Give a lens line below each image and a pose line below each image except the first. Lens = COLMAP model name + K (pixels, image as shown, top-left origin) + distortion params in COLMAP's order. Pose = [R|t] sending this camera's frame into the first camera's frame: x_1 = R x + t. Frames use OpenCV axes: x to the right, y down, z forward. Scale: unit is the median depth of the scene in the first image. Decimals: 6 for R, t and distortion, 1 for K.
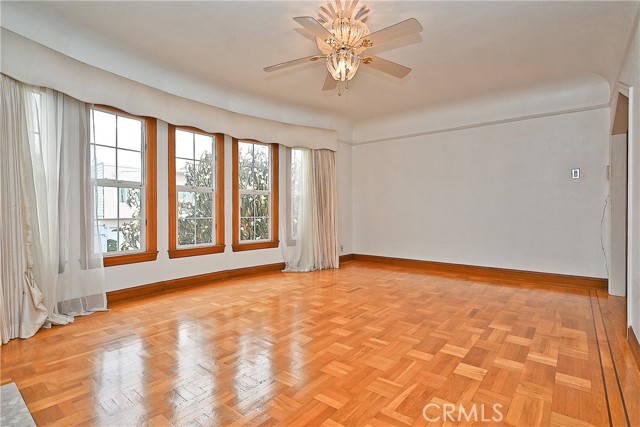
lens RADIAL K [[316.1, 0, 321.1], [0, 316.1, 214.8], [0, 0, 1]] dist [-0.006798, 0.003568]
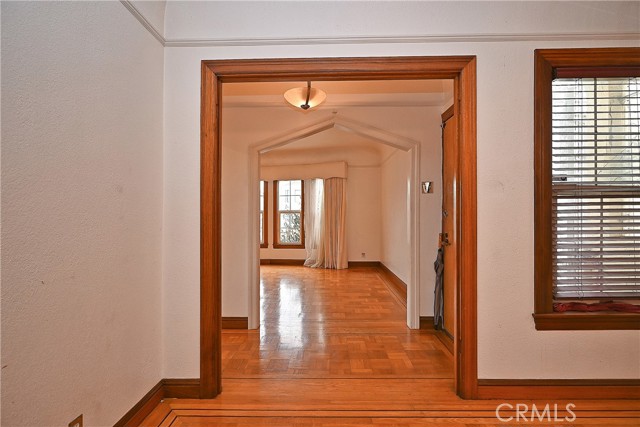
lens RADIAL K [[316.1, 0, 318.5], [0, 316.1, 214.5], [0, 0, 1]] dist [-0.006798, 0.003568]
pose [[0.613360, -0.000186, -0.789804, 1.682758], [-0.006673, 0.999963, -0.005418, -0.077974], [0.789776, 0.008594, 0.613336, 0.244345]]
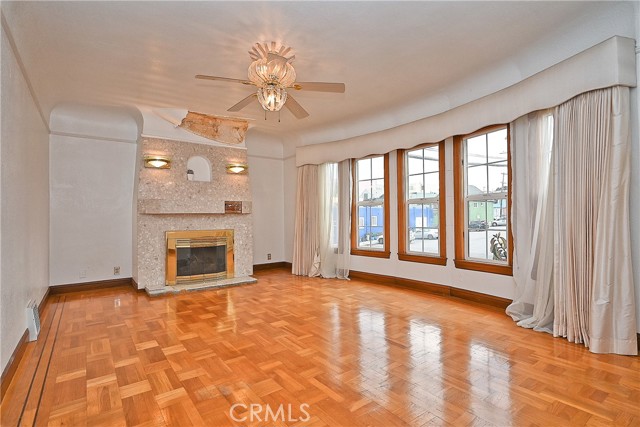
lens RADIAL K [[316.1, 0, 317.8], [0, 316.1, 213.3], [0, 0, 1]] dist [-0.006798, 0.003568]
pose [[-0.251331, -0.009903, -0.967851, 0.955219], [0.001042, 0.999944, -0.010502, -0.035625], [0.967901, -0.003648, -0.251306, 1.220022]]
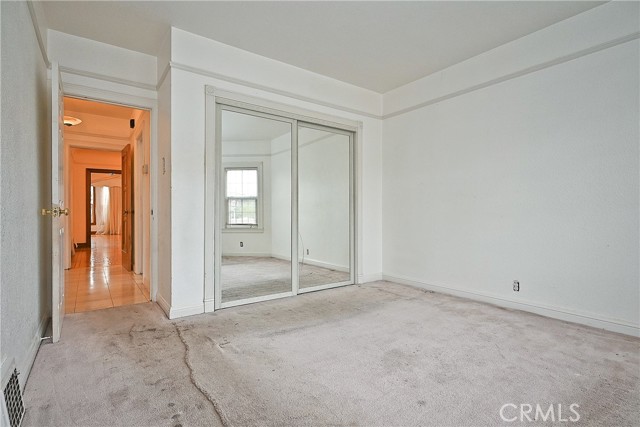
lens RADIAL K [[316.1, 0, 316.3], [0, 316.1, 214.4], [0, 0, 1]] dist [-0.006798, 0.003568]
pose [[0.965860, 0.010039, -0.258871, 3.639378], [-0.009105, 0.999947, 0.004807, -0.025931], [0.258906, -0.002286, 0.965900, -1.647011]]
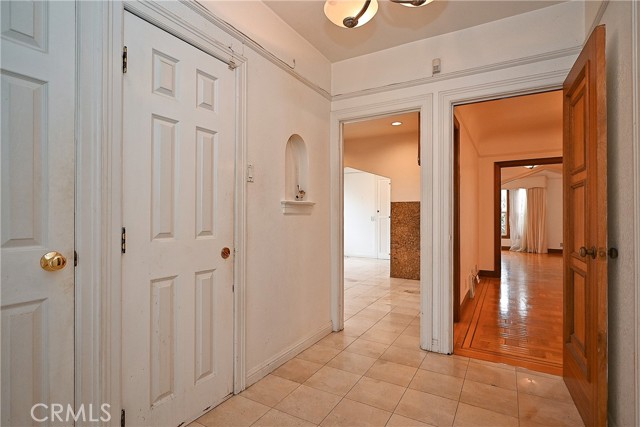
lens RADIAL K [[316.1, 0, 320.3], [0, 316.1, 214.6], [0, 0, 1]] dist [-0.006798, 0.003568]
pose [[0.151318, 0.003569, -0.988479, 2.702648], [-0.006626, 0.999975, 0.002596, -0.080717], [0.988463, 0.006157, 0.151337, -0.831360]]
